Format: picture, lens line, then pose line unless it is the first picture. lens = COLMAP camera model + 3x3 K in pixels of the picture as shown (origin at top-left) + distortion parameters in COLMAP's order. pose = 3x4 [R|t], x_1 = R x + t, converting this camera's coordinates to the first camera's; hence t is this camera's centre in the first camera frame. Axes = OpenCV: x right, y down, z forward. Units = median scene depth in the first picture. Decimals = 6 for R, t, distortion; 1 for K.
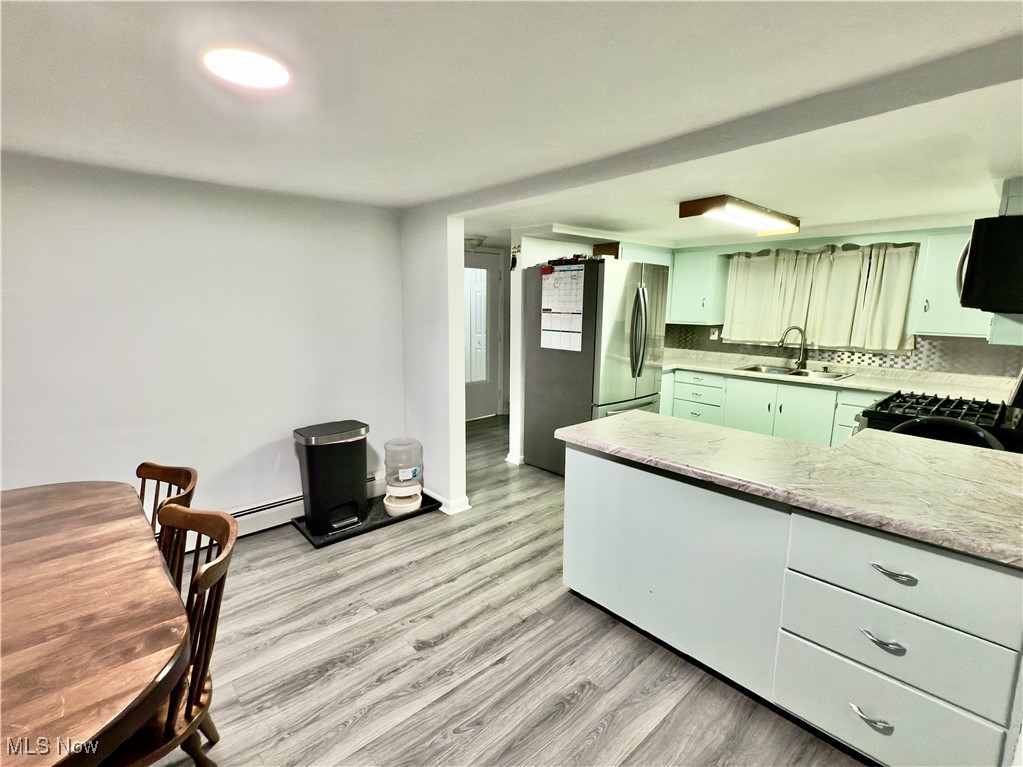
lens RADIAL K [[487.3, 0, 511.5], [0, 487.3, 383.5], [0, 0, 1]] dist [0.000151, 0.000267]
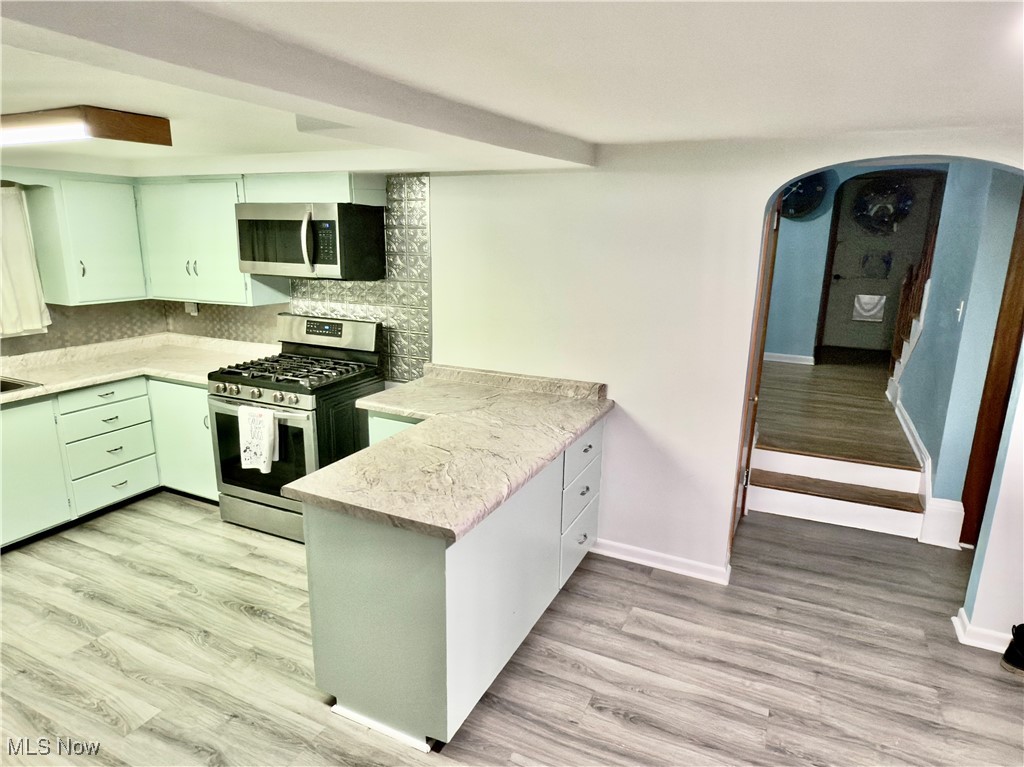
lens RADIAL K [[623.4, 0, 512.0], [0, 623.4, 383.5], [0, 0, 1]] dist [-0.001273, 0.000900]
pose [[-0.373941, -0.233672, 0.897533, -0.351104], [0.135733, 0.943532, 0.302199, -0.179100], [-0.917466, 0.234829, -0.321109, 0.663564]]
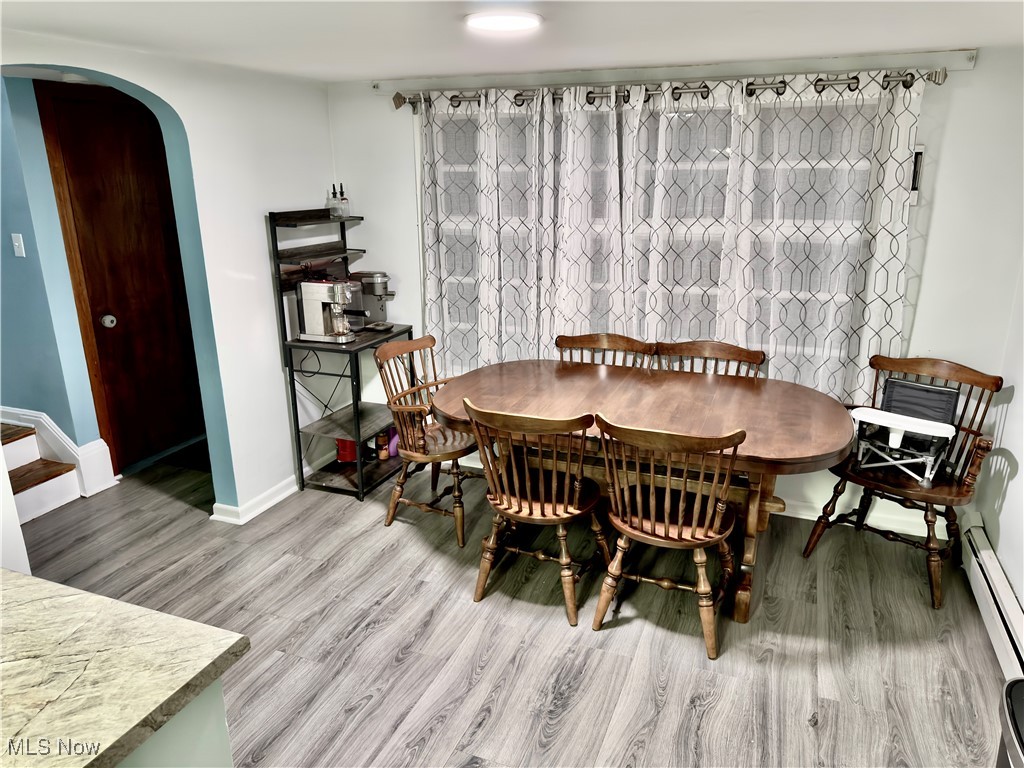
lens RADIAL K [[726.1, 0, 512.0], [0, 726.1, 384.0], [0, 0, 1]] dist [0.001574, 0.000454]
pose [[-0.897666, 0.125315, -0.422483, 0.068953], [-0.072458, 0.903694, 0.422005, -0.199251], [0.434678, 0.409431, -0.802135, 0.855283]]
